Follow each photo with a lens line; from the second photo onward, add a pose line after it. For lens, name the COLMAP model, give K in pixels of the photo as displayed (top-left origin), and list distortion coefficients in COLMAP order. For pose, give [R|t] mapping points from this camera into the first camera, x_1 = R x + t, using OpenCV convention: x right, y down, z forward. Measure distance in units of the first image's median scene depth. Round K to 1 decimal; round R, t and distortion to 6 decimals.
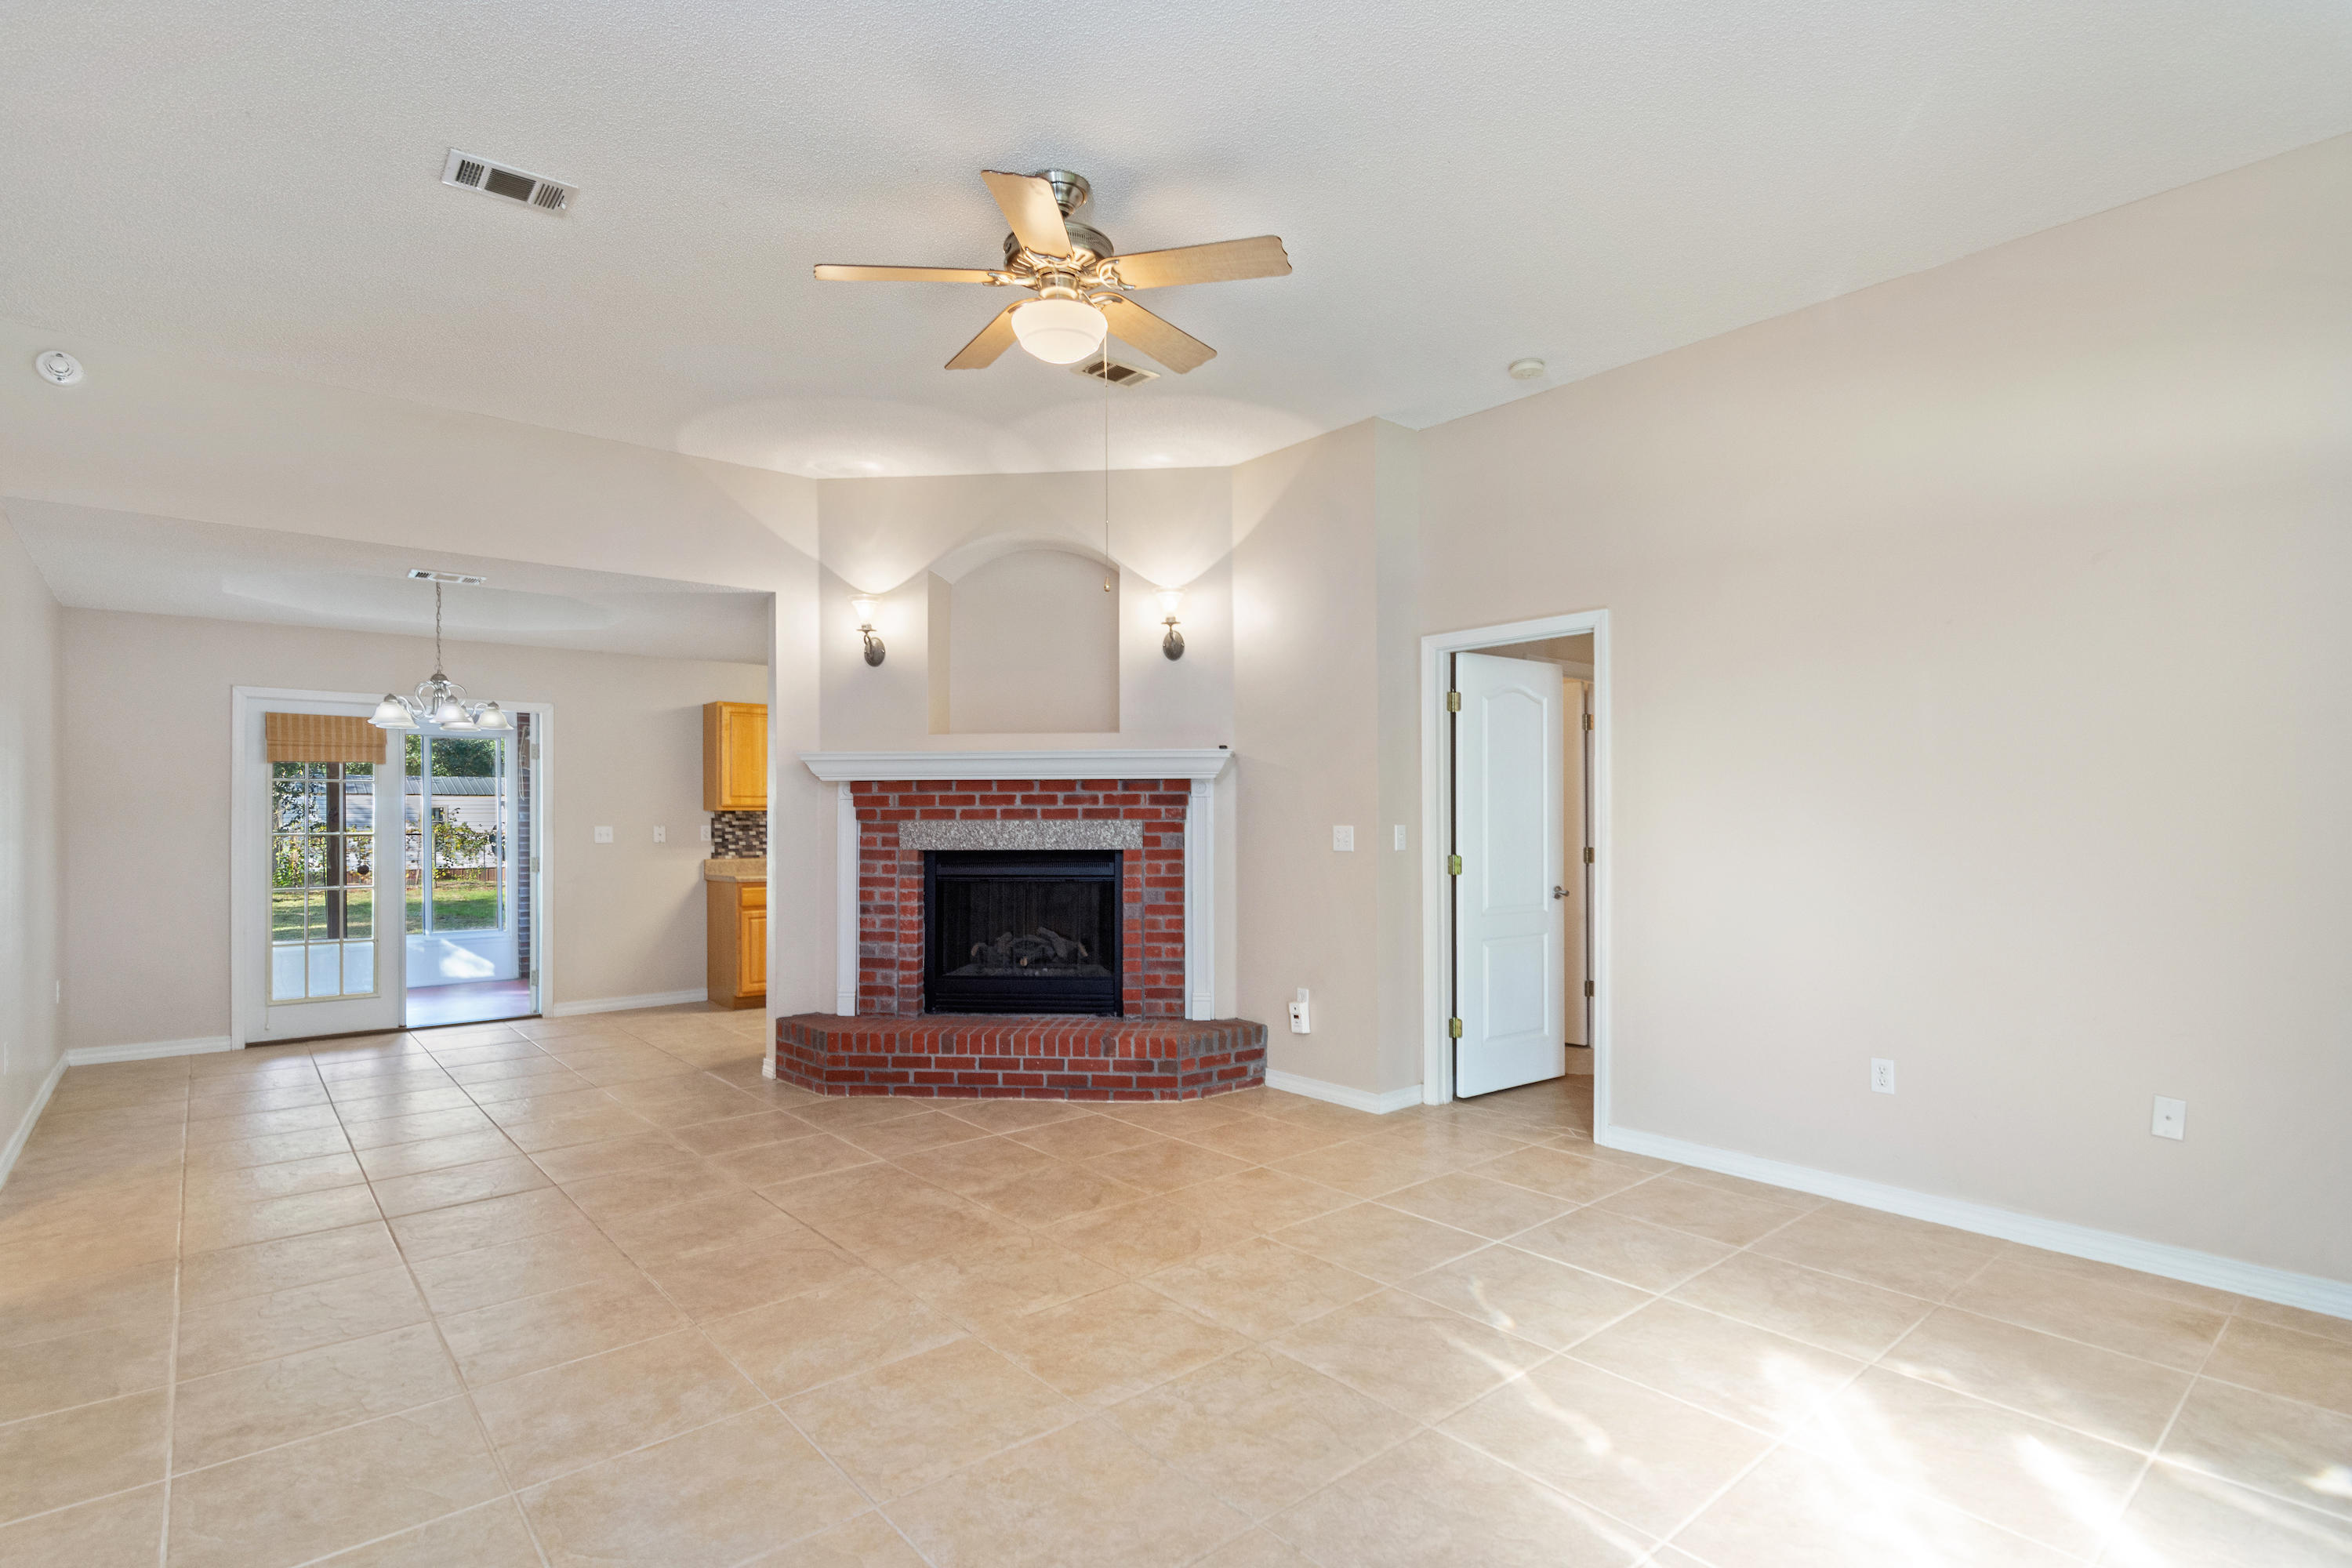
lens RADIAL K [[1120.7, 0, 1189.4], [0, 1120.7, 816.2], [0, 0, 1]] dist [0.000420, -0.000214]
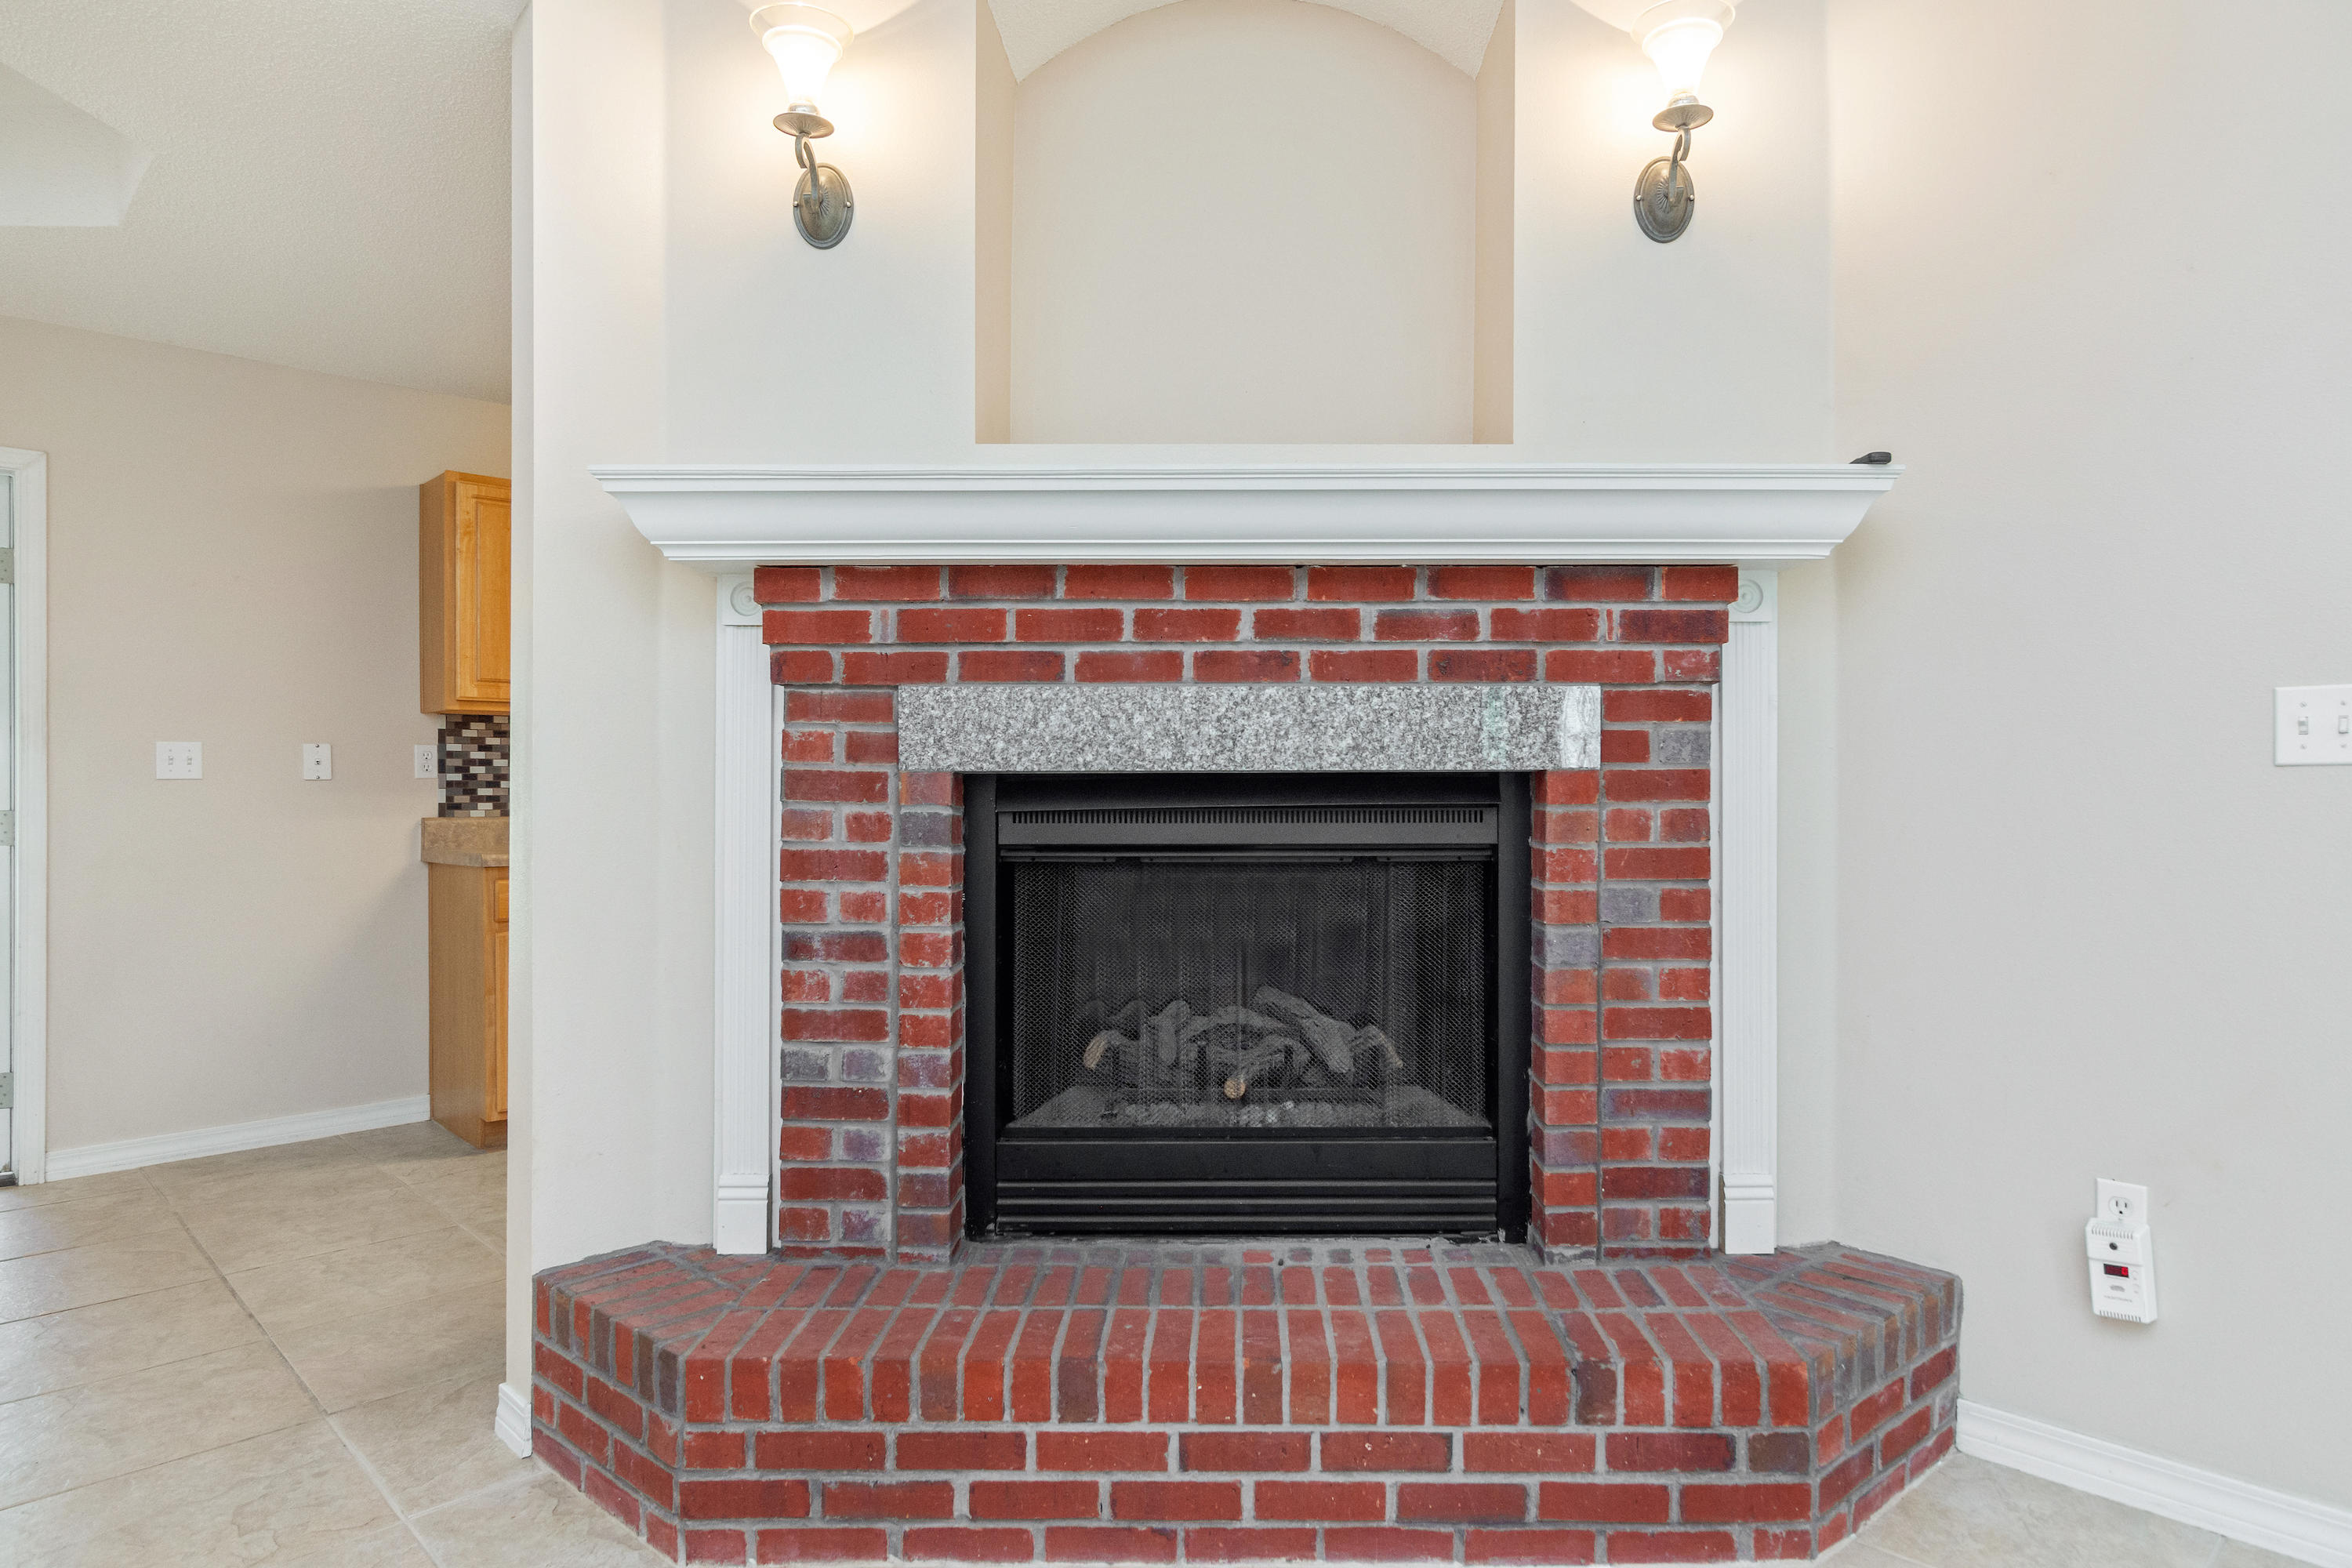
lens RADIAL K [[1414.9, 0, 1176.0], [0, 1414.9, 784.0], [0, 0, 1]] dist [0.001490, -0.000145]
pose [[0.999854, -0.001412, 0.017046, -0.181545], [0.001386, 0.999998, 0.001575, 0.033185], [-0.017048, -0.001551, 0.999853, 0.567402]]
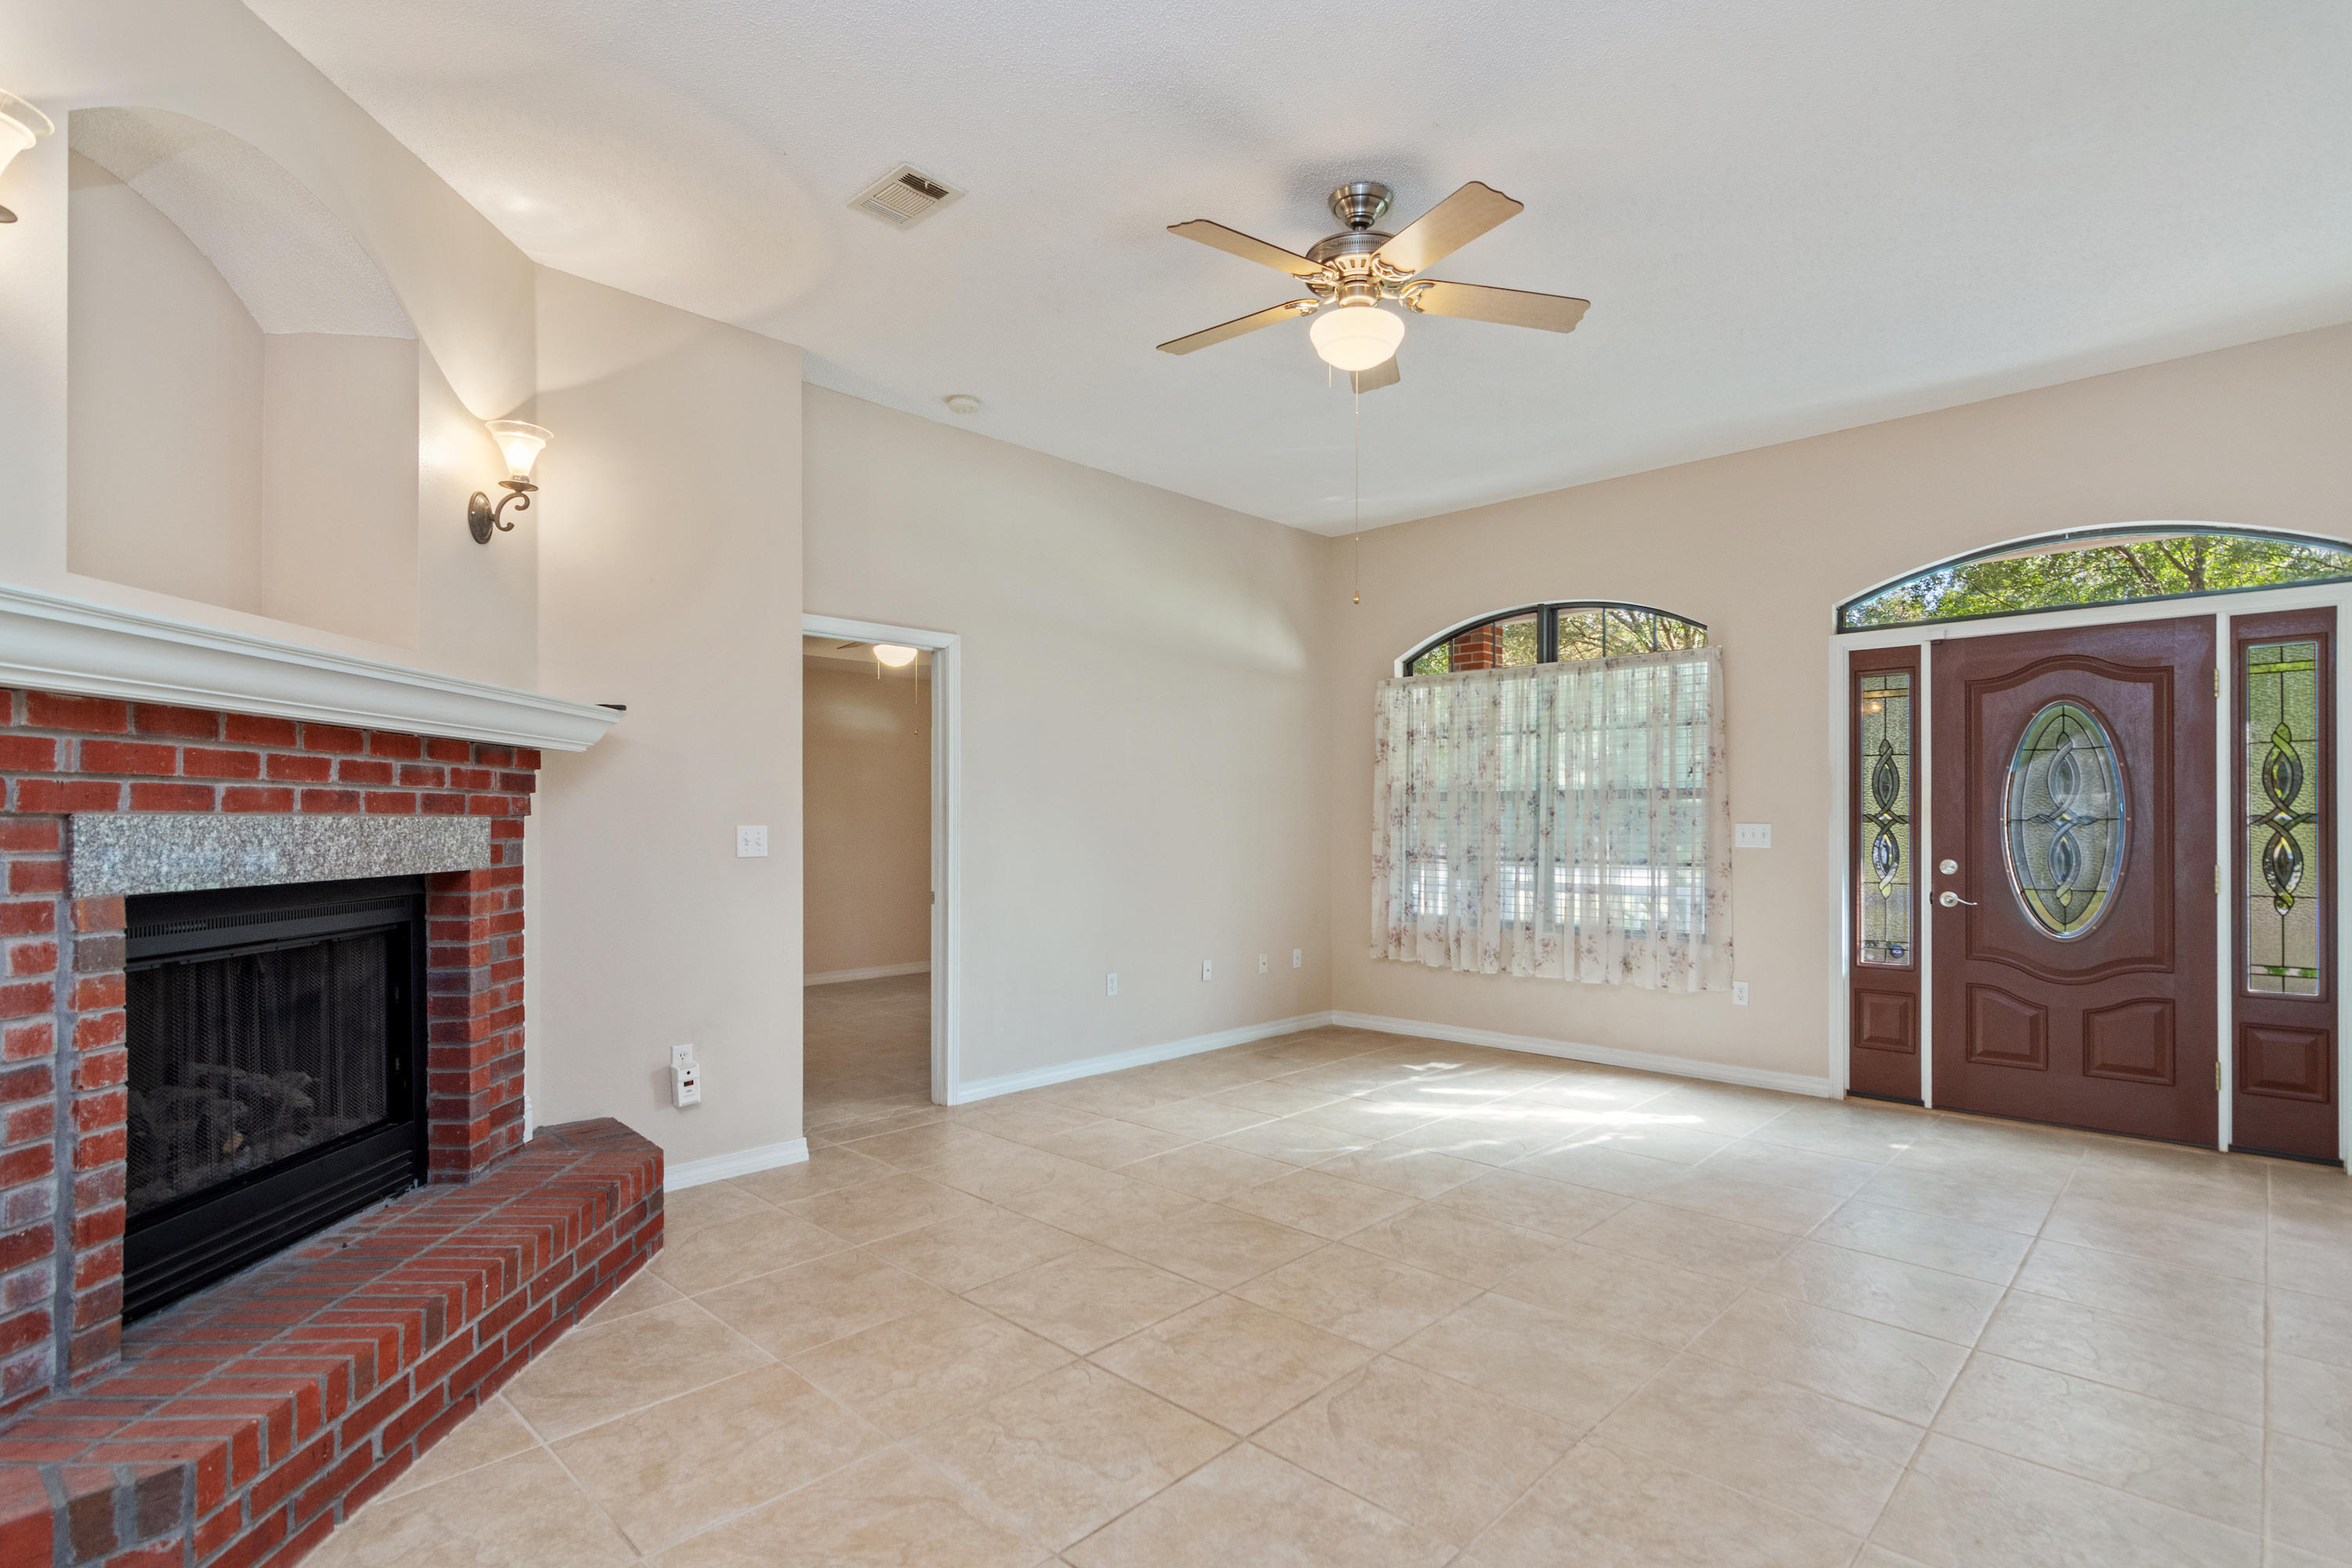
lens RADIAL K [[1064.4, 0, 1214.7], [0, 1064.4, 825.3], [0, 0, 1]] dist [0.000329, 0.000320]
pose [[-0.060815, -0.001720, 0.998148, -0.604167], [-0.001241, 0.999998, 0.001647, 0.006347], [-0.998148, -0.001139, -0.060817, 0.670395]]
